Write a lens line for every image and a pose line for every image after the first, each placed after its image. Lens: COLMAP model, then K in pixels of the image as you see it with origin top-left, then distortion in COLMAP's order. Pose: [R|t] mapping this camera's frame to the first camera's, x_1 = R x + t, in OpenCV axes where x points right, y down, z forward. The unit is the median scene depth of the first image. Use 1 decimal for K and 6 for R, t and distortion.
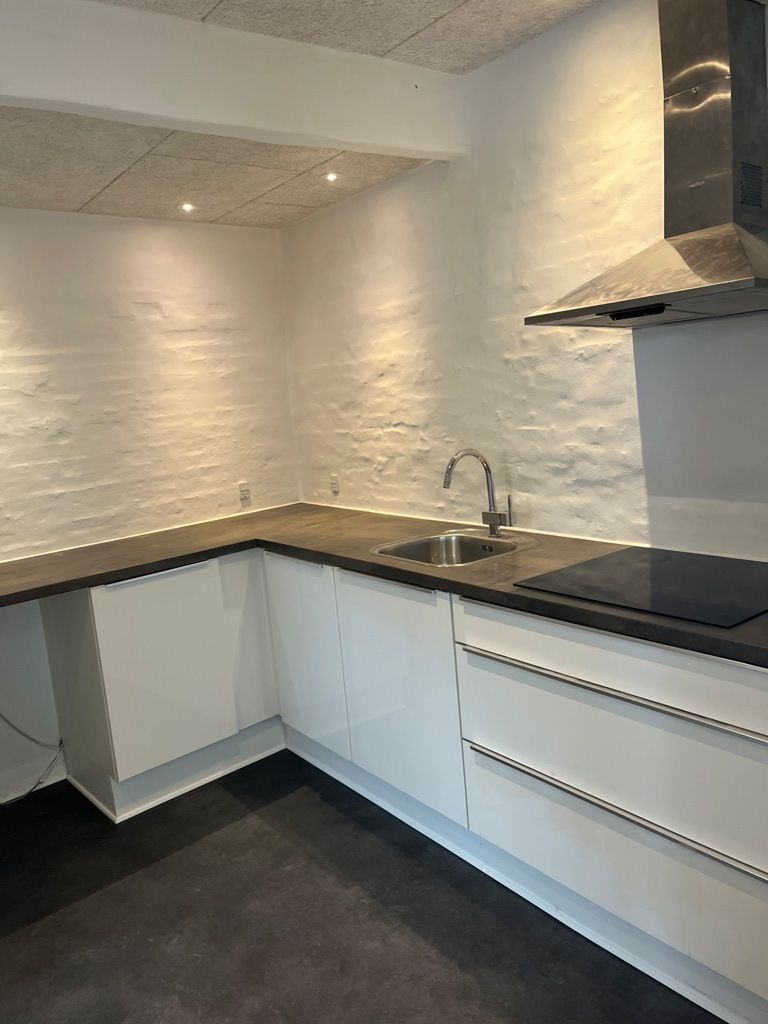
lens RADIAL K [[775.4, 0, 380.5], [0, 775.4, 505.2], [0, 0, 1]] dist [0.044167, -0.044575]
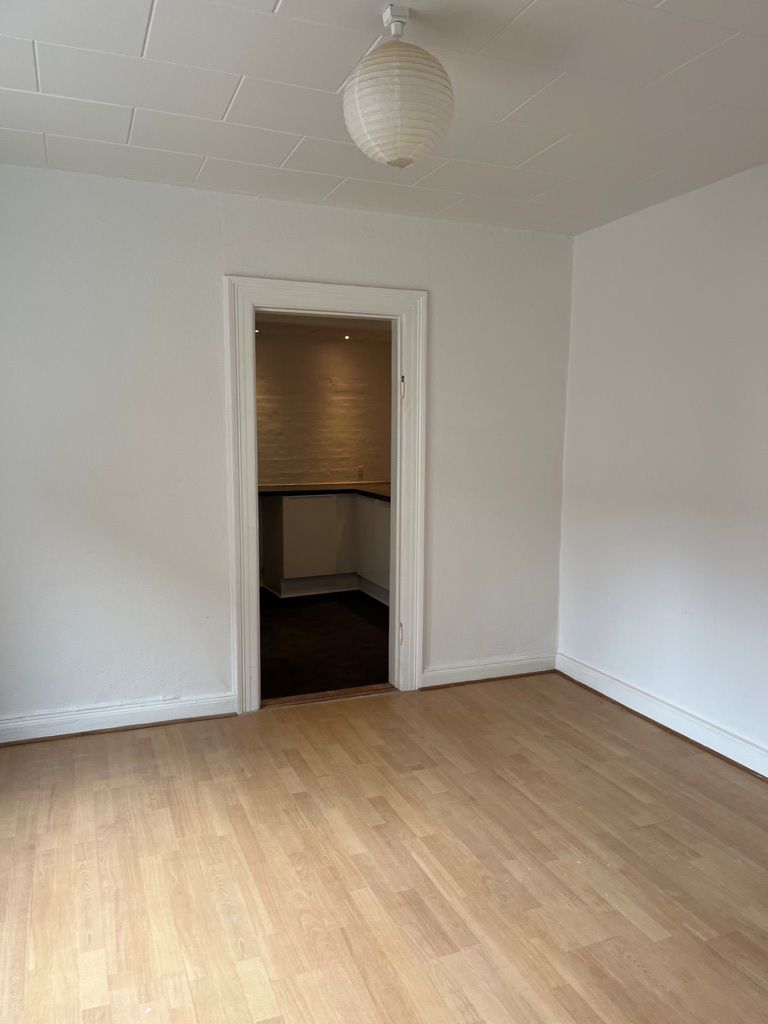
lens RADIAL K [[775.4, 0, 382.2], [0, 775.4, 516.1], [0, 0, 1]] dist [0.044167, -0.044575]
pose [[0.960065, 0.120540, -0.252479, 0.485053], [-0.128928, 0.991510, -0.016883, 0.149575], [0.248301, 0.048760, 0.967455, -1.126106]]
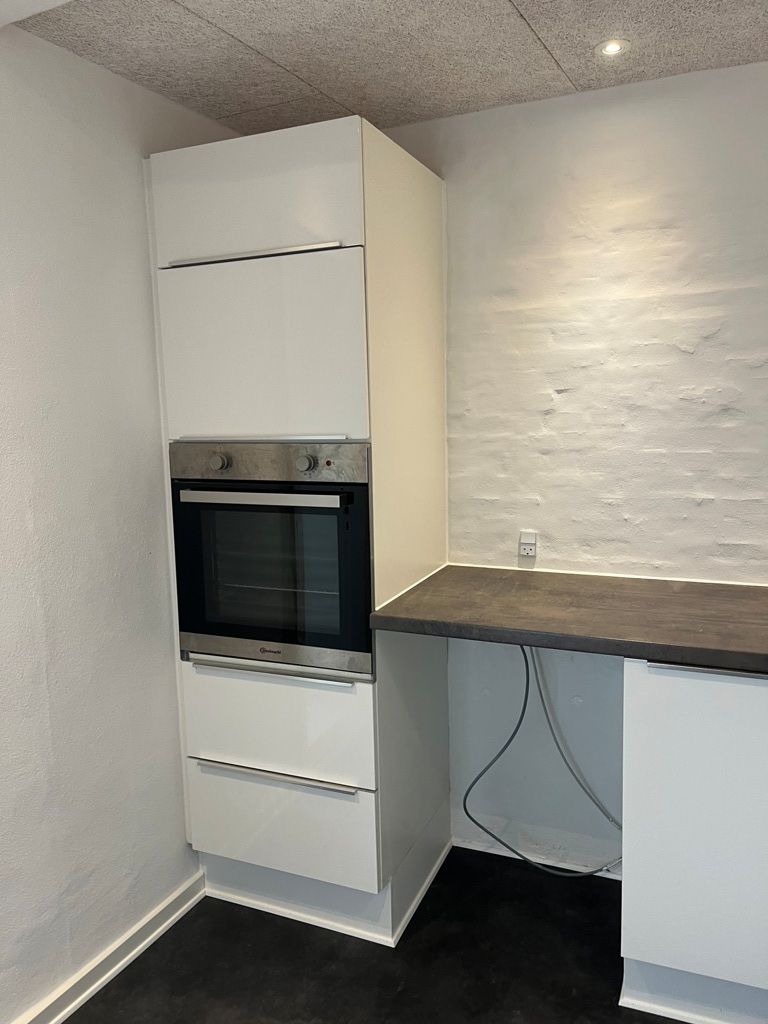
lens RADIAL K [[775.4, 0, 385.4], [0, 775.4, 506.1], [0, 0, 1]] dist [0.044167, -0.044575]
pose [[0.425895, 0.197741, -0.882900, 0.071997], [-0.145921, 0.978062, 0.148665, -0.072155], [0.892928, 0.065518, 0.445406, 0.470279]]
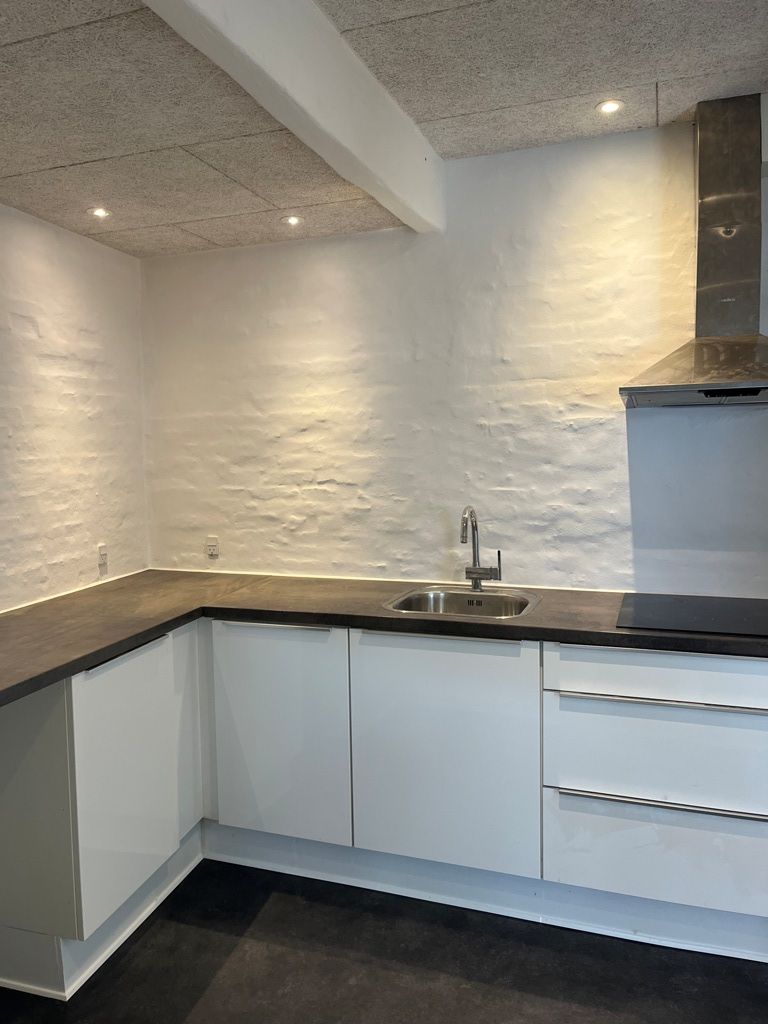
lens RADIAL K [[775.4, 0, 361.6], [0, 775.4, 511.2], [0, 0, 1]] dist [0.044167, -0.044575]
pose [[0.833885, 0.027297, 0.551262, -0.490989], [0.025666, 0.995778, -0.088132, 0.018632], [-0.551341, 0.087641, 0.829664, 0.187203]]
